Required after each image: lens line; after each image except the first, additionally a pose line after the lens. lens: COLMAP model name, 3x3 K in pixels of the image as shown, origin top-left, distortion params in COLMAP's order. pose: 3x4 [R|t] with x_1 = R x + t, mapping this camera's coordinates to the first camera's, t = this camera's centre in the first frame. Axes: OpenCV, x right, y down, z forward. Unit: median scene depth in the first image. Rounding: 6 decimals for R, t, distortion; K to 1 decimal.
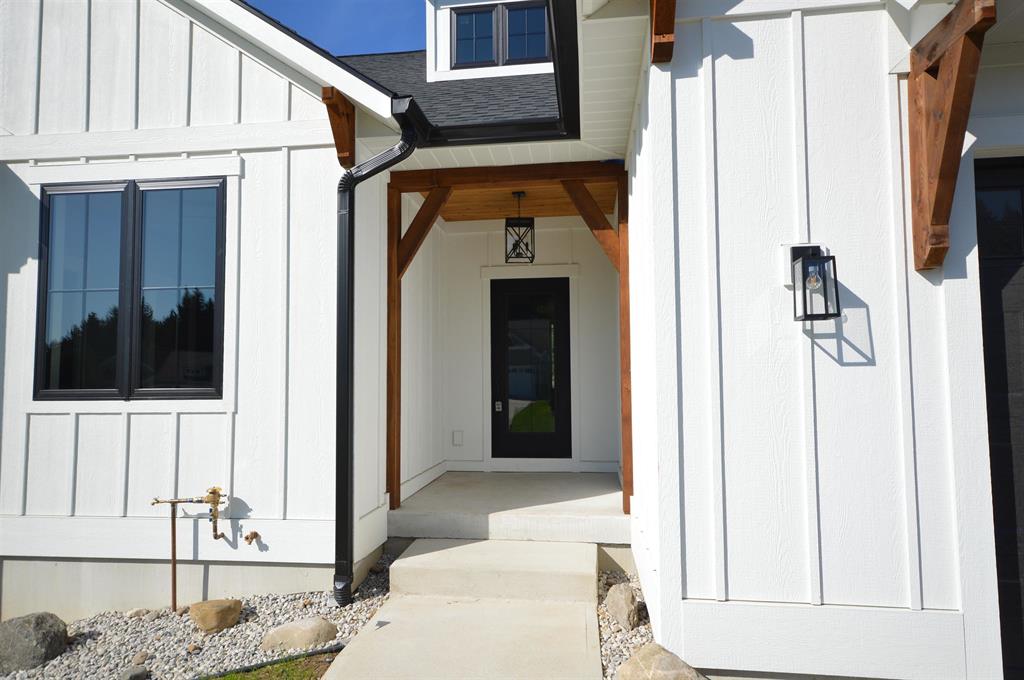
lens RADIAL K [[618.8, 0, 511.0], [0, 618.8, 344.0], [0, 0, 1]] dist [0.018360, 0.001358]
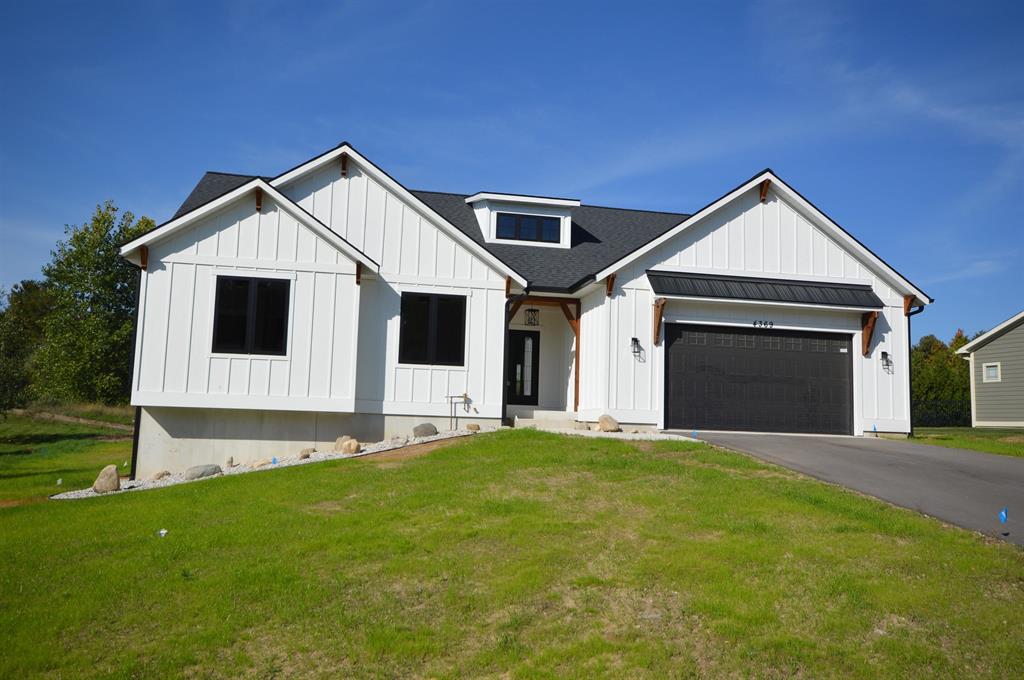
lens RADIAL K [[765.4, 0, 508.7], [0, 765.4, 342.2], [0, 0, 1]] dist [0.000611, 0.001345]
pose [[0.941719, 0.071249, 0.328768, -1.647476], [-0.055606, 0.996839, -0.056752, 0.187071], [-0.331772, 0.035163, 0.942704, -2.942678]]
